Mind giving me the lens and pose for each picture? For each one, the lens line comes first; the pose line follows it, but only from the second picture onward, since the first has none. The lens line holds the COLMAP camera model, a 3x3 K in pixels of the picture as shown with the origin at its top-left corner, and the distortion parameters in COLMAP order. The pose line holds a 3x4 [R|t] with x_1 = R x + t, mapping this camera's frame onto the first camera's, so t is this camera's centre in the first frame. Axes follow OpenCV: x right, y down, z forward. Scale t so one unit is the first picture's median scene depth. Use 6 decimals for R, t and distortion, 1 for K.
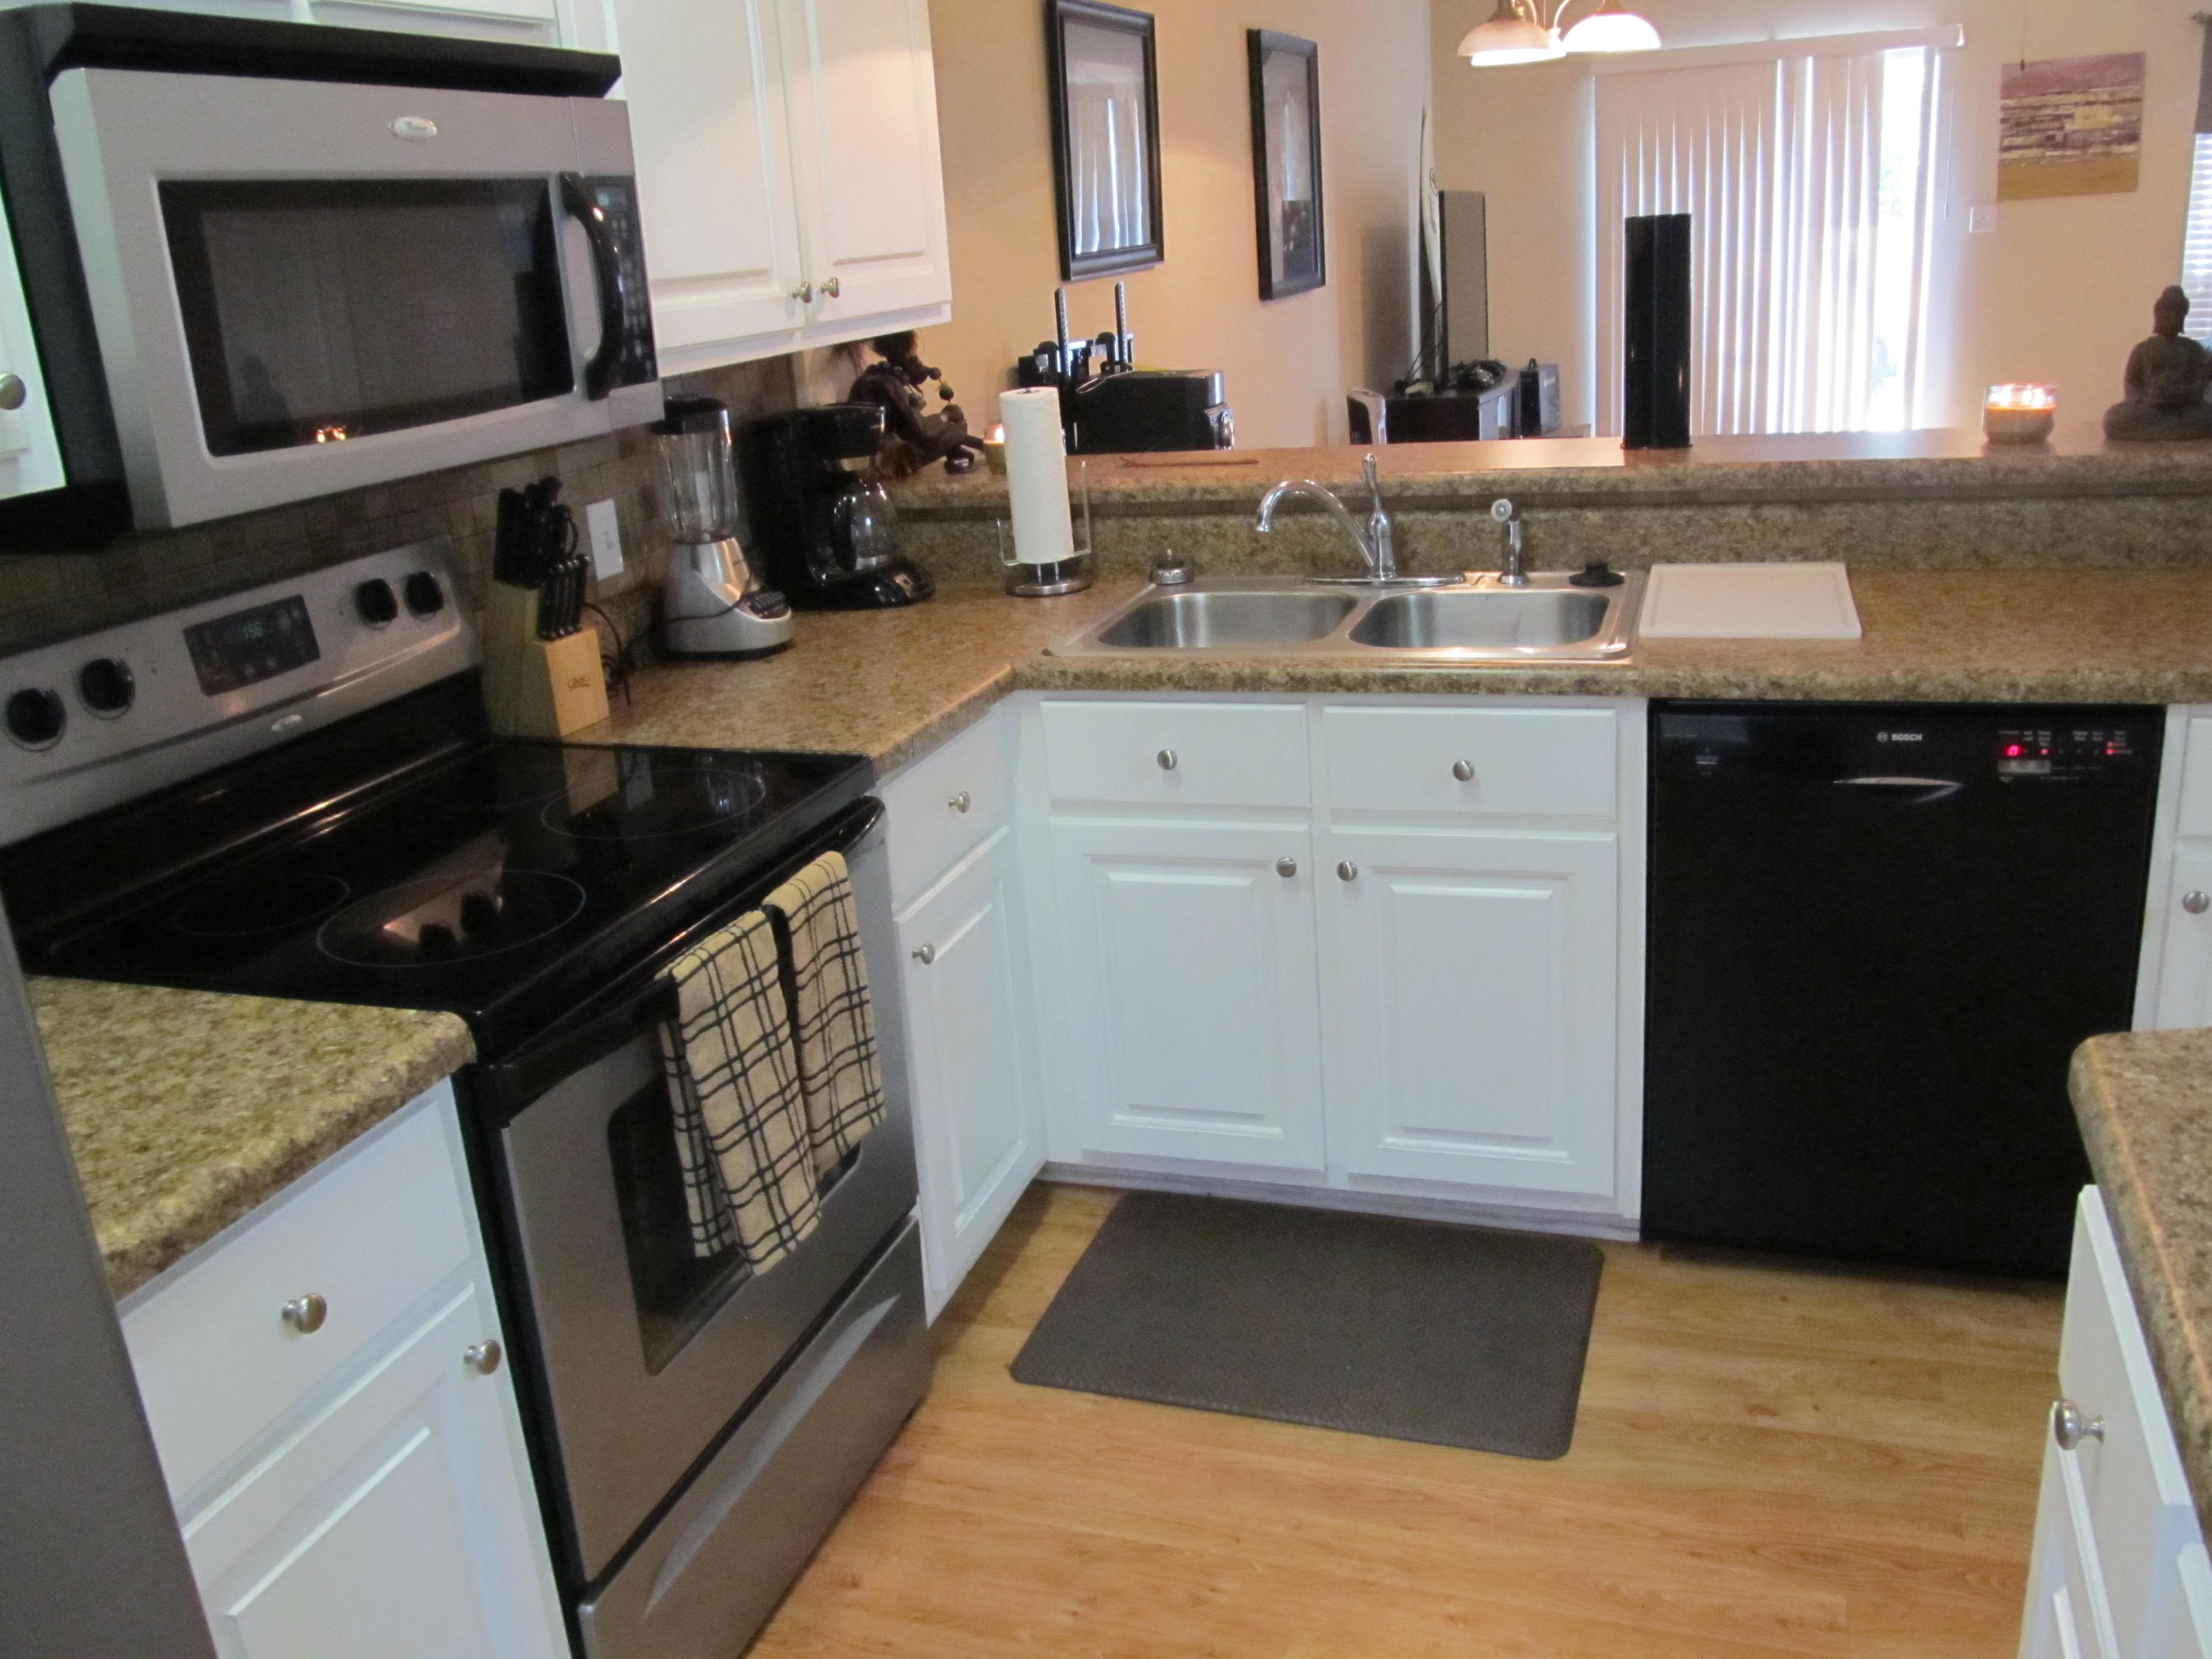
lens RADIAL K [[1816.2, 0, 1104.3], [0, 1816.2, 821.9], [0, 0, 1]] dist [-0.063204, 0.023931]
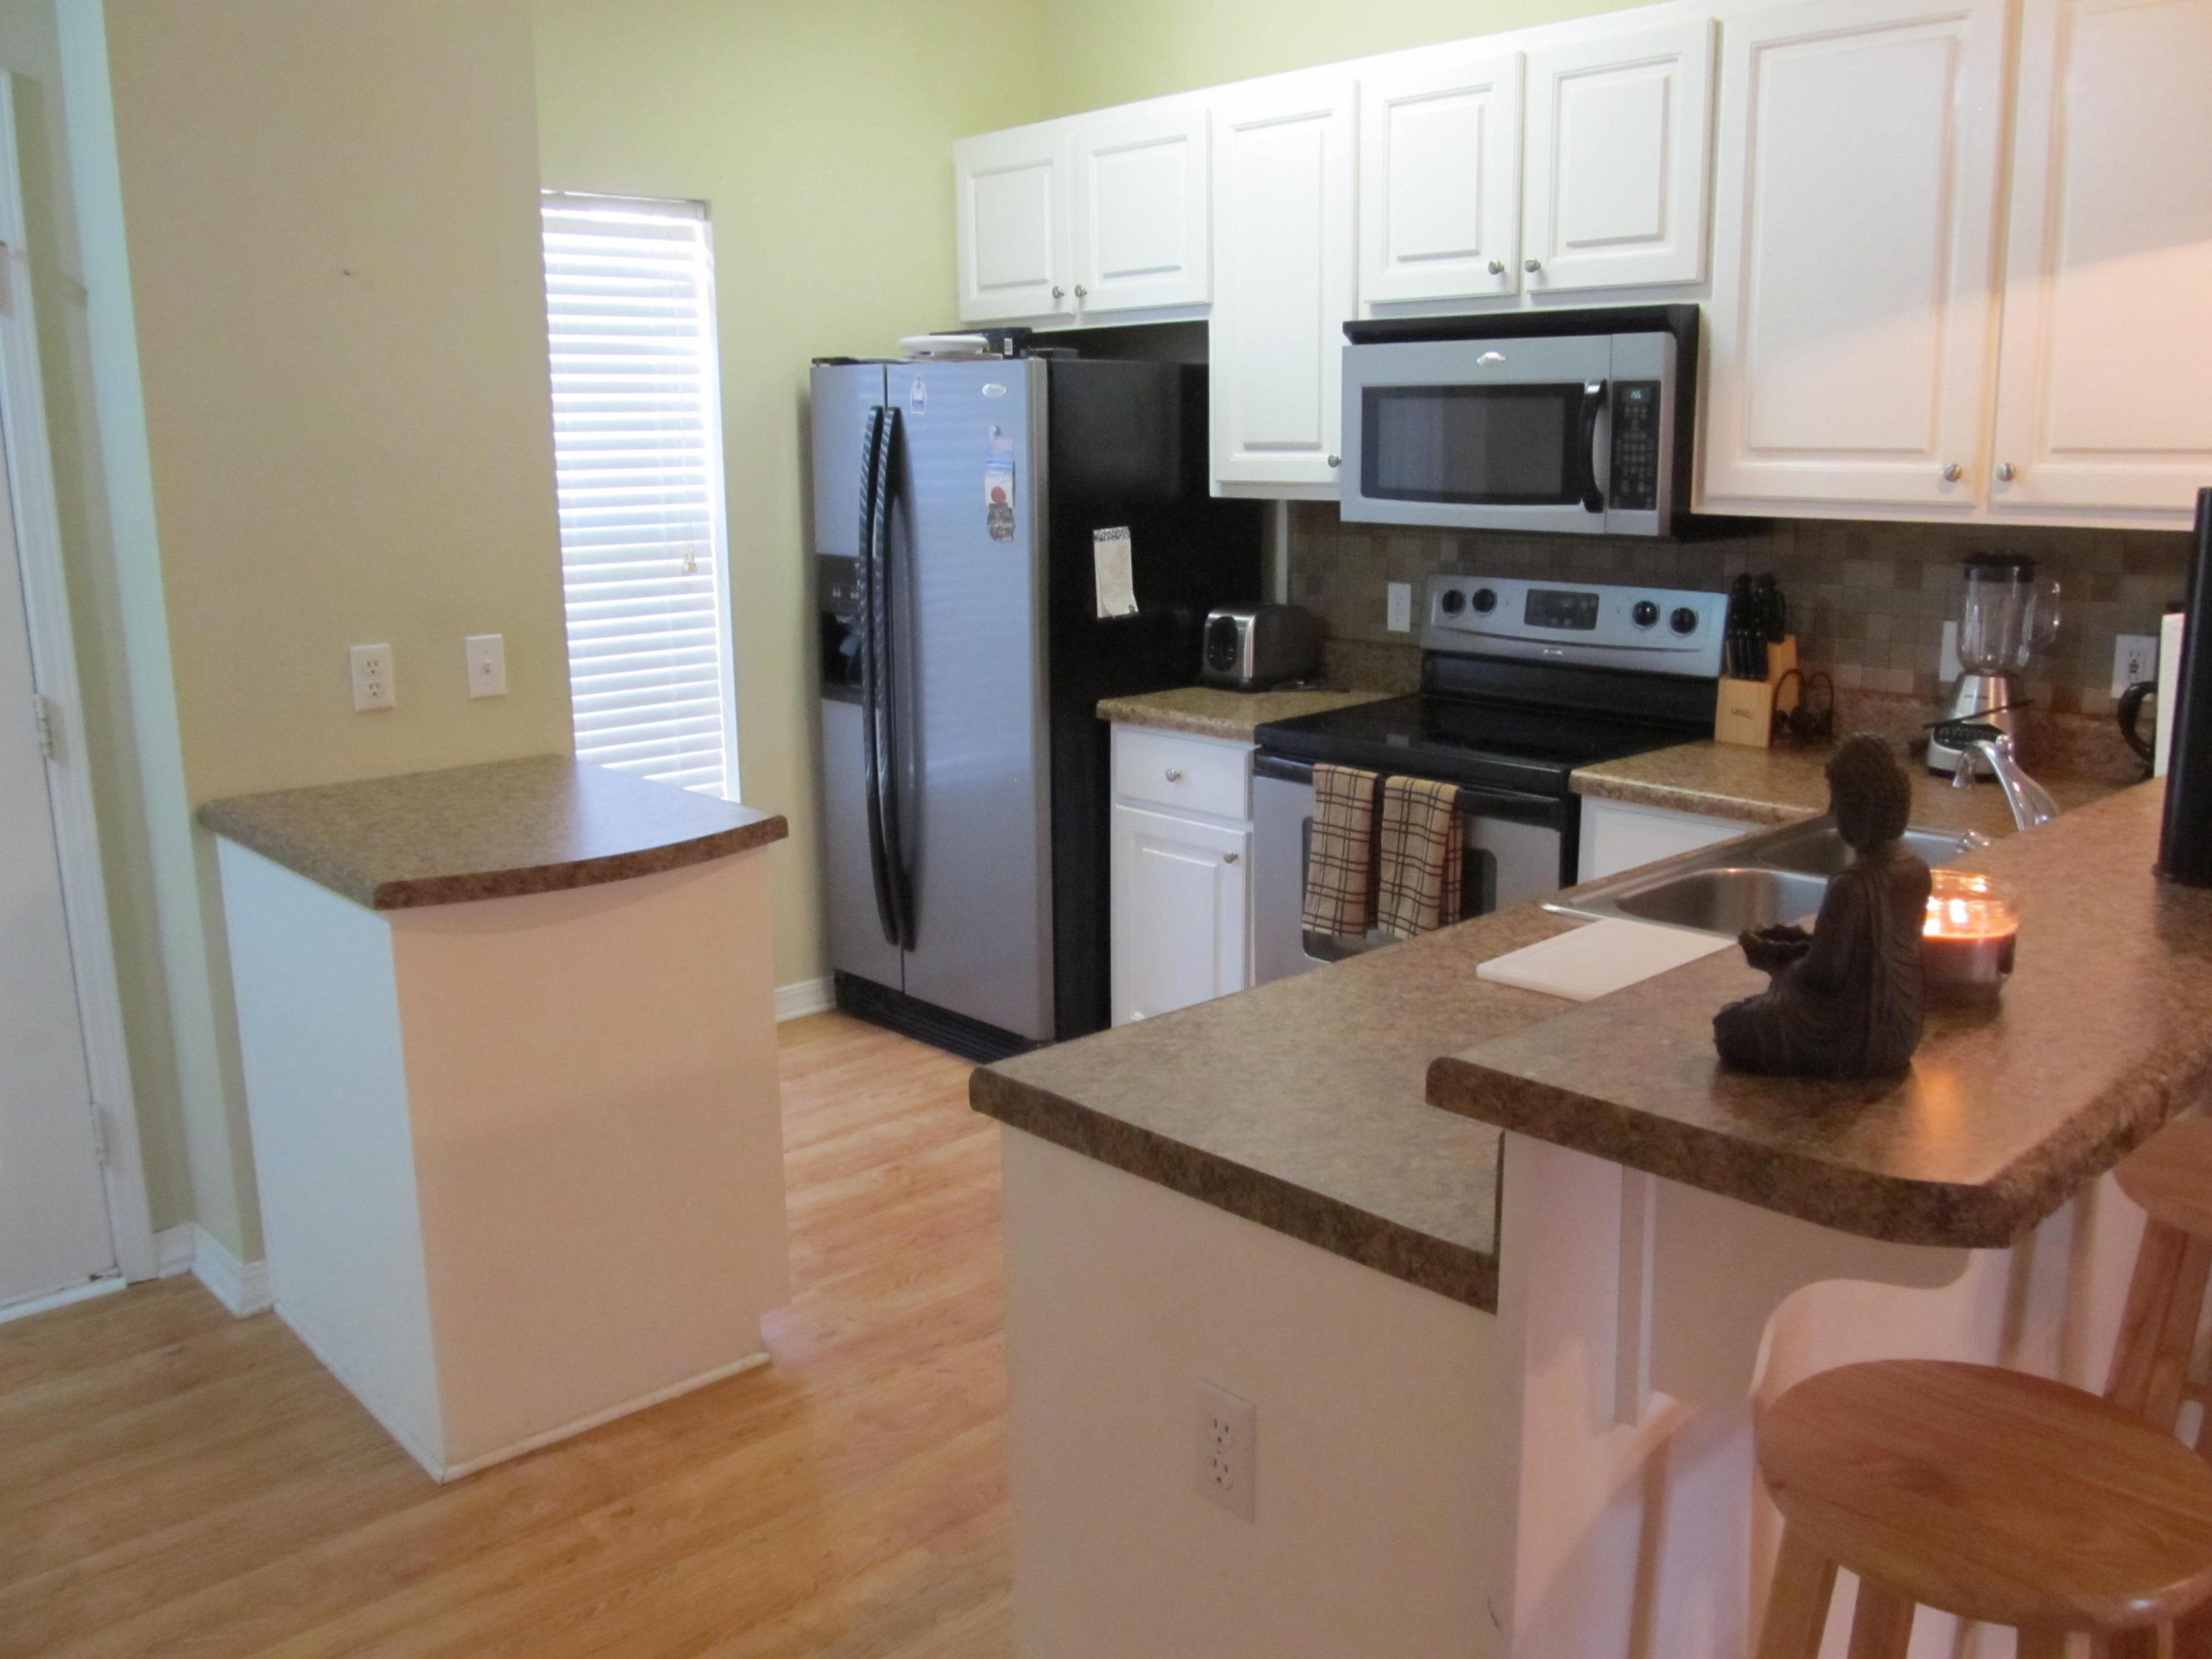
lens RADIAL K [[1816.2, 0, 1116.0], [0, 1816.2, 825.7], [0, 0, 1]] dist [-0.063204, 0.023931]
pose [[-0.467784, 0.261387, -0.844307, 1.746564], [-0.237163, 0.883114, 0.404800, -0.682976], [0.851429, 0.389598, -0.351115, 1.645899]]
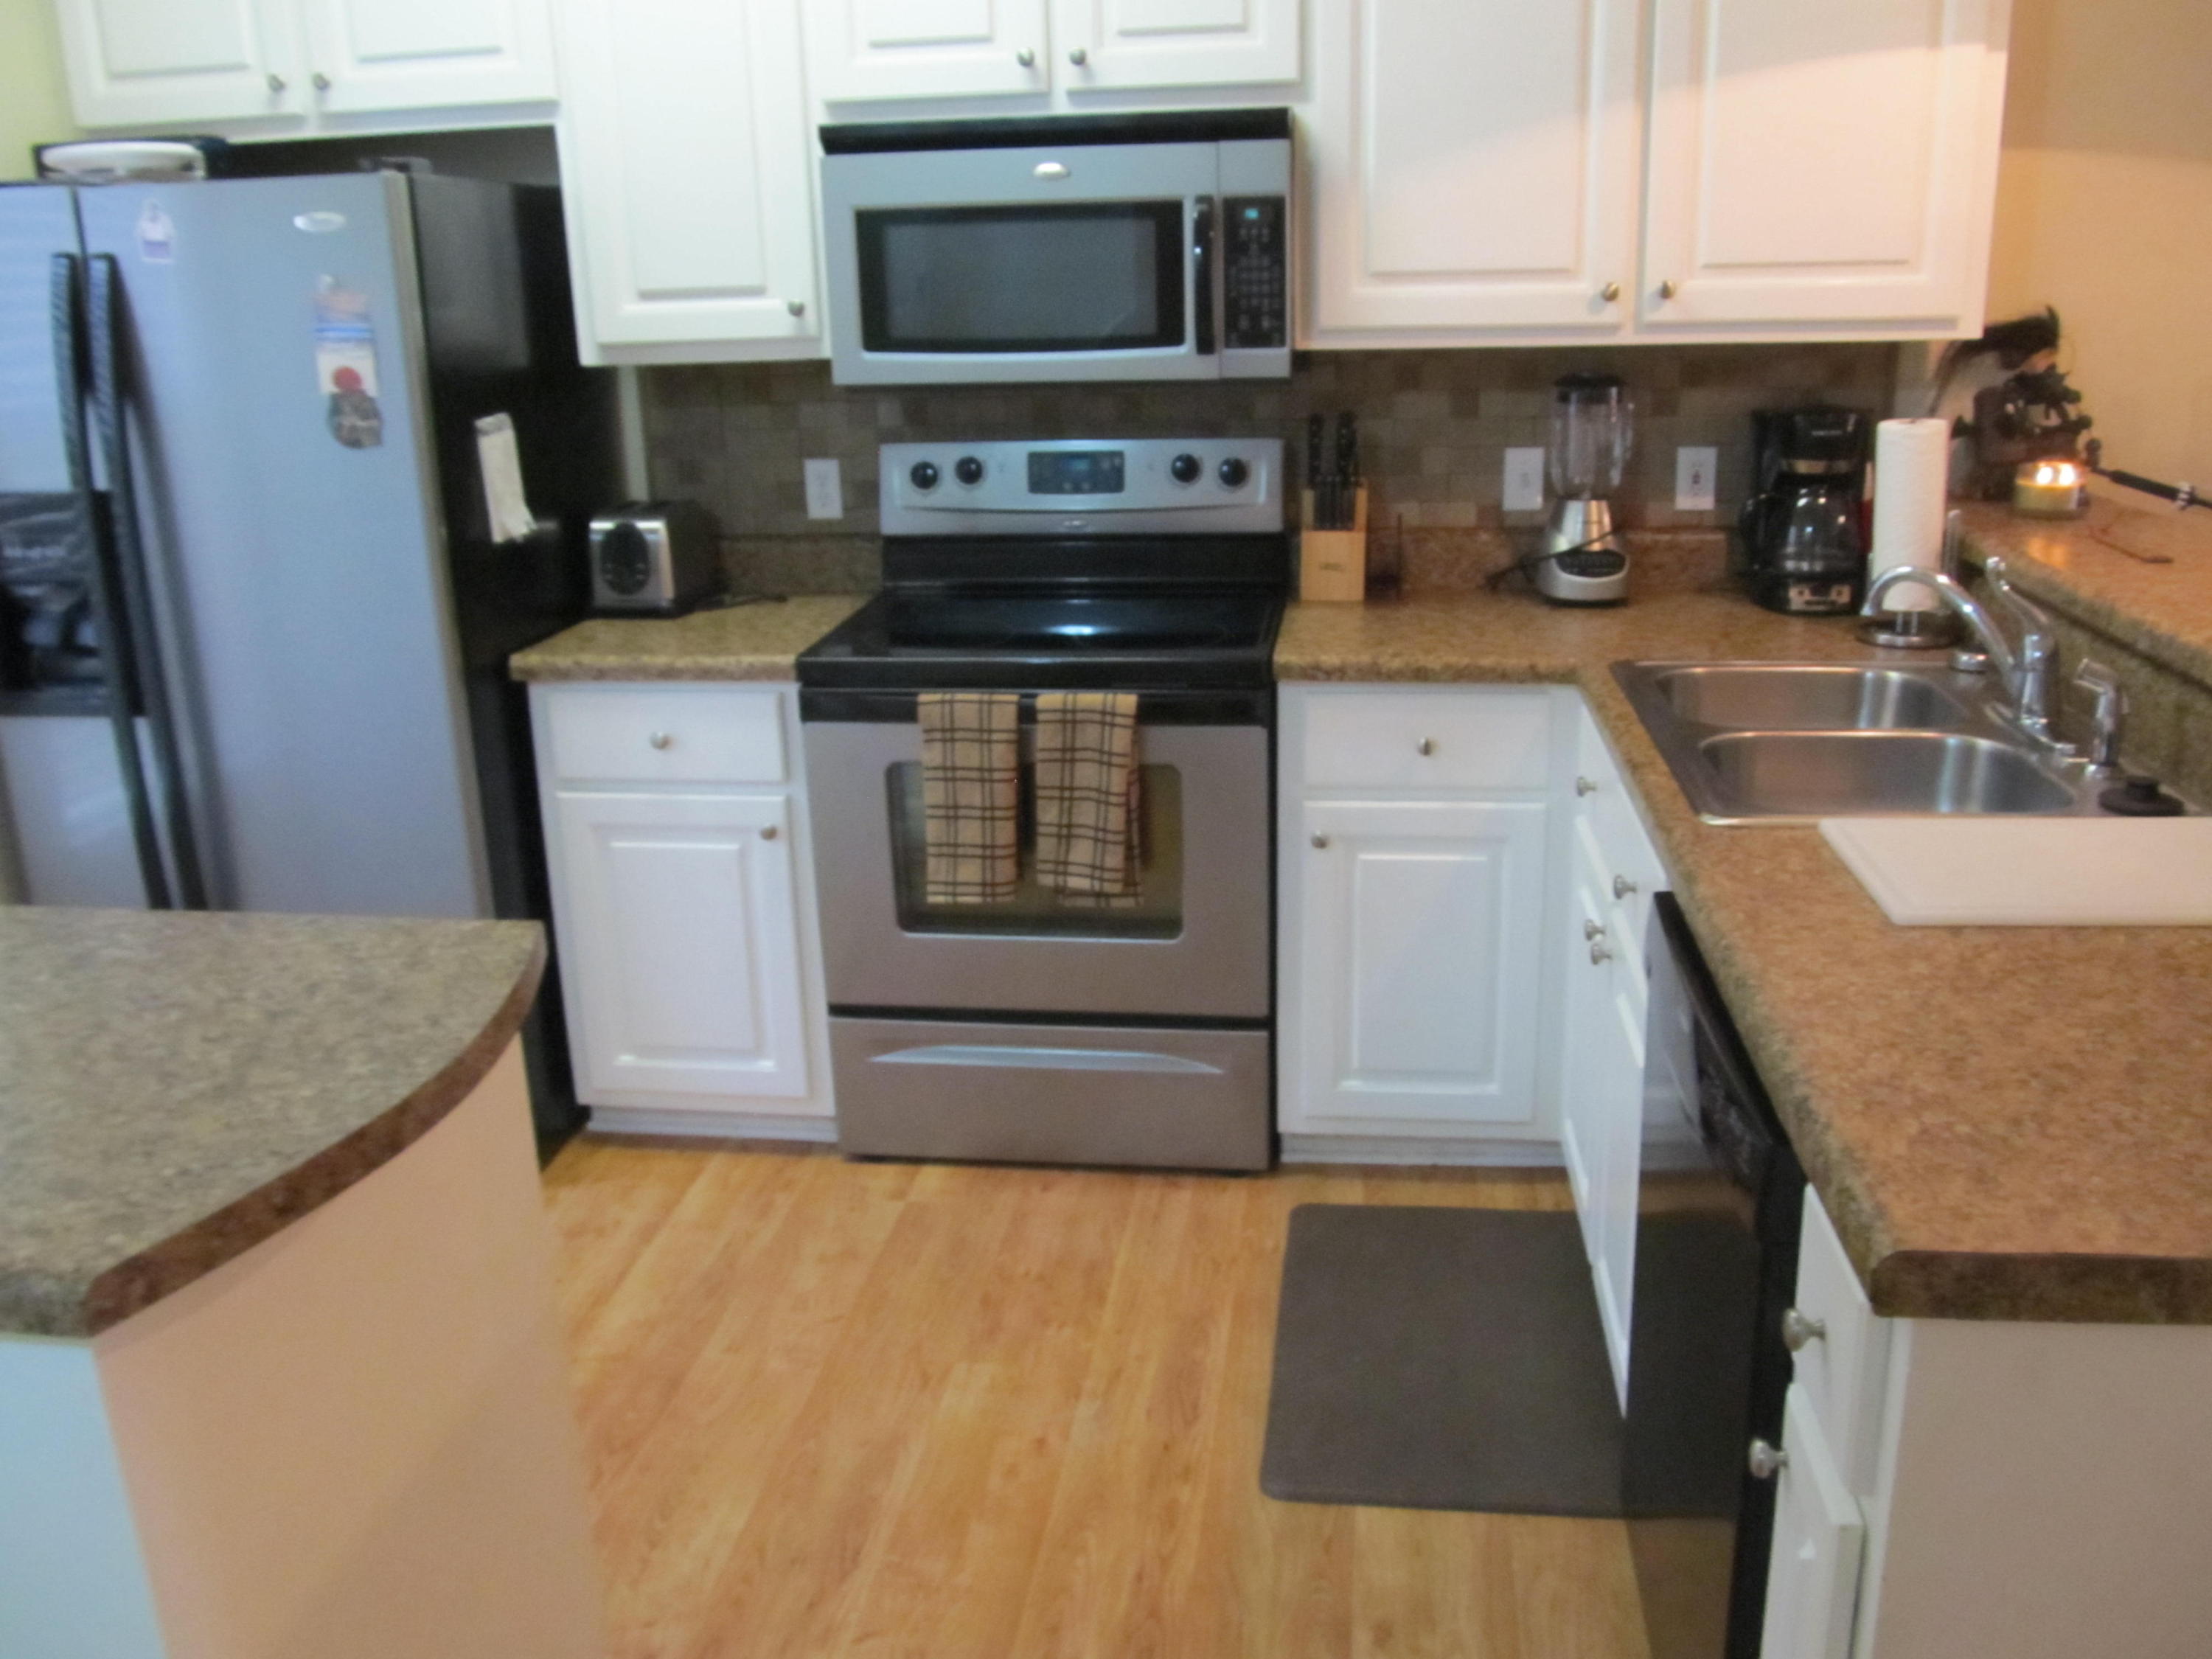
lens RADIAL K [[1816.2, 0, 1114.7], [0, 1816.2, 823.9], [0, 0, 1]] dist [-0.063204, 0.023931]
pose [[0.197373, 0.354815, -0.913865, 1.421521], [-0.295215, 0.910443, 0.289727, -0.360923], [0.934822, 0.212603, 0.284444, 0.754341]]
